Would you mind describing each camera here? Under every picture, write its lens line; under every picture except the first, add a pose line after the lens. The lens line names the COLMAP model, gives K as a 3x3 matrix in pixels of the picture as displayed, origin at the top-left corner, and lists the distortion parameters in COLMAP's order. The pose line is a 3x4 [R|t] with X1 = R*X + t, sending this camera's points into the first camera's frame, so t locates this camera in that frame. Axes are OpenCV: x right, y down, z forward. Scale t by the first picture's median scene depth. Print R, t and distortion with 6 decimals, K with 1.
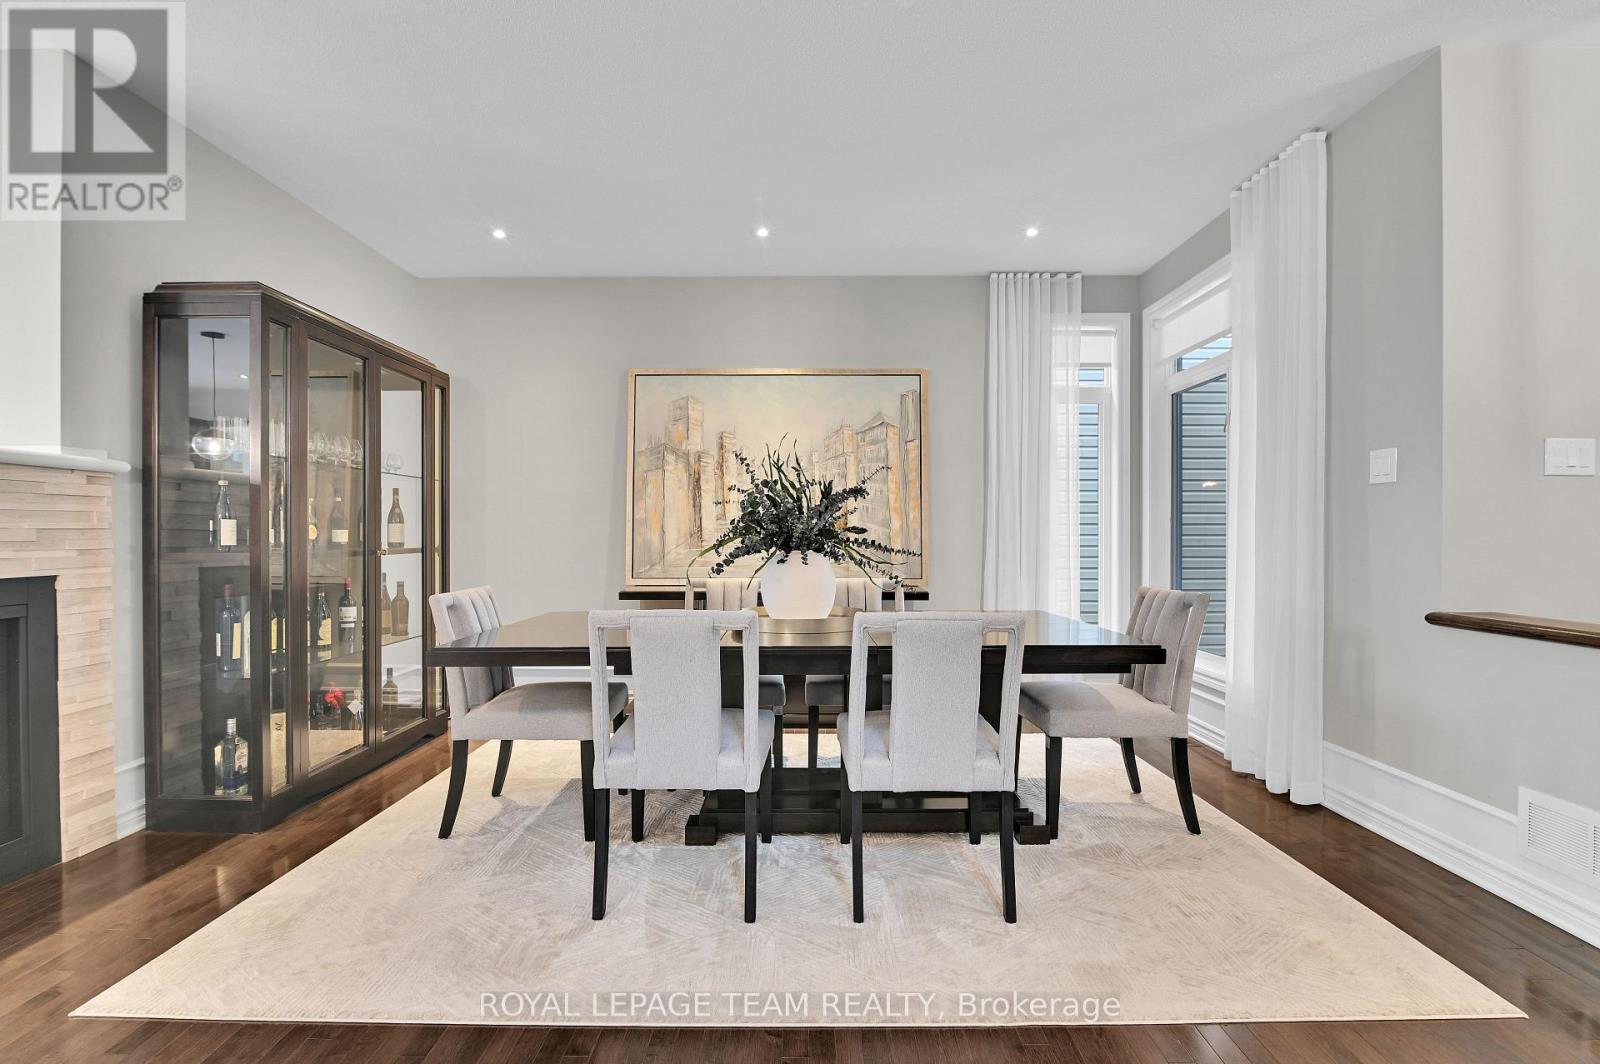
lens RADIAL K [[727.0, 0, 801.5], [0, 727.0, 538.5], [0, 0, 1]] dist [-0.016591, 0.000343]
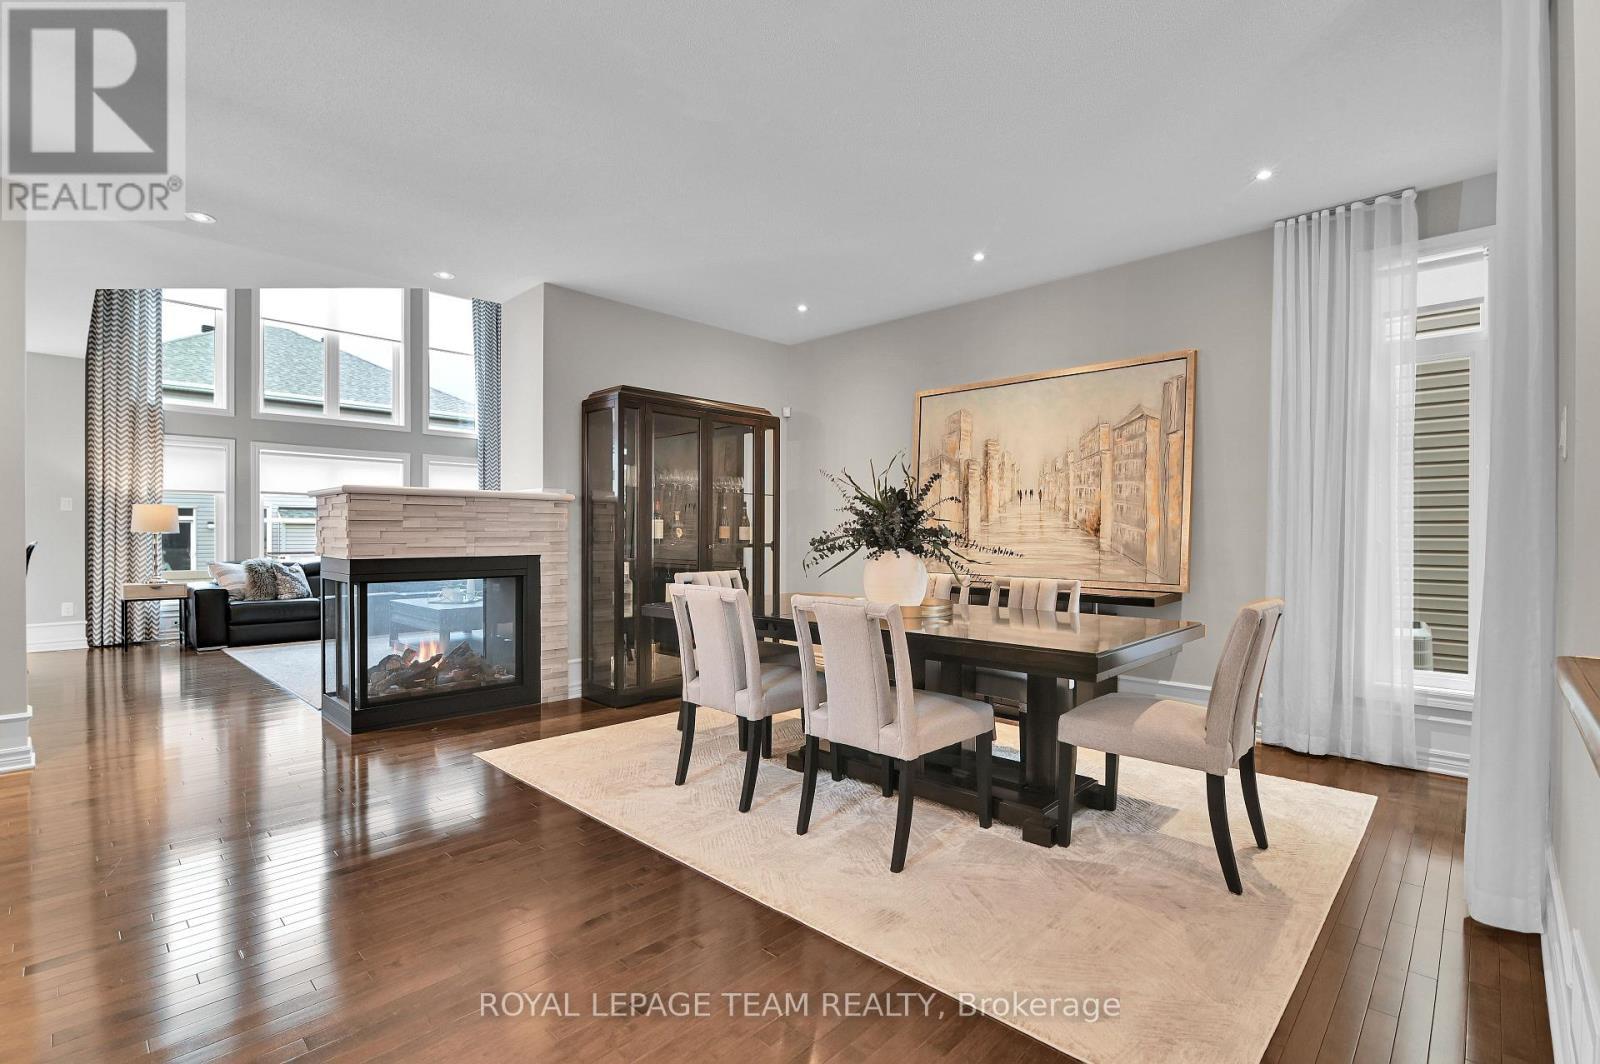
lens RADIAL K [[733.3, 0, 800.4], [0, 733.3, 537.7], [0, 0, 1]] dist [-0.022877, 0.000011]
pose [[0.723981, 0.005210, -0.689800, 0.622440], [-0.006467, 0.999979, 0.000765, -0.001107], [0.689789, 0.003908, 0.724000, 0.032915]]
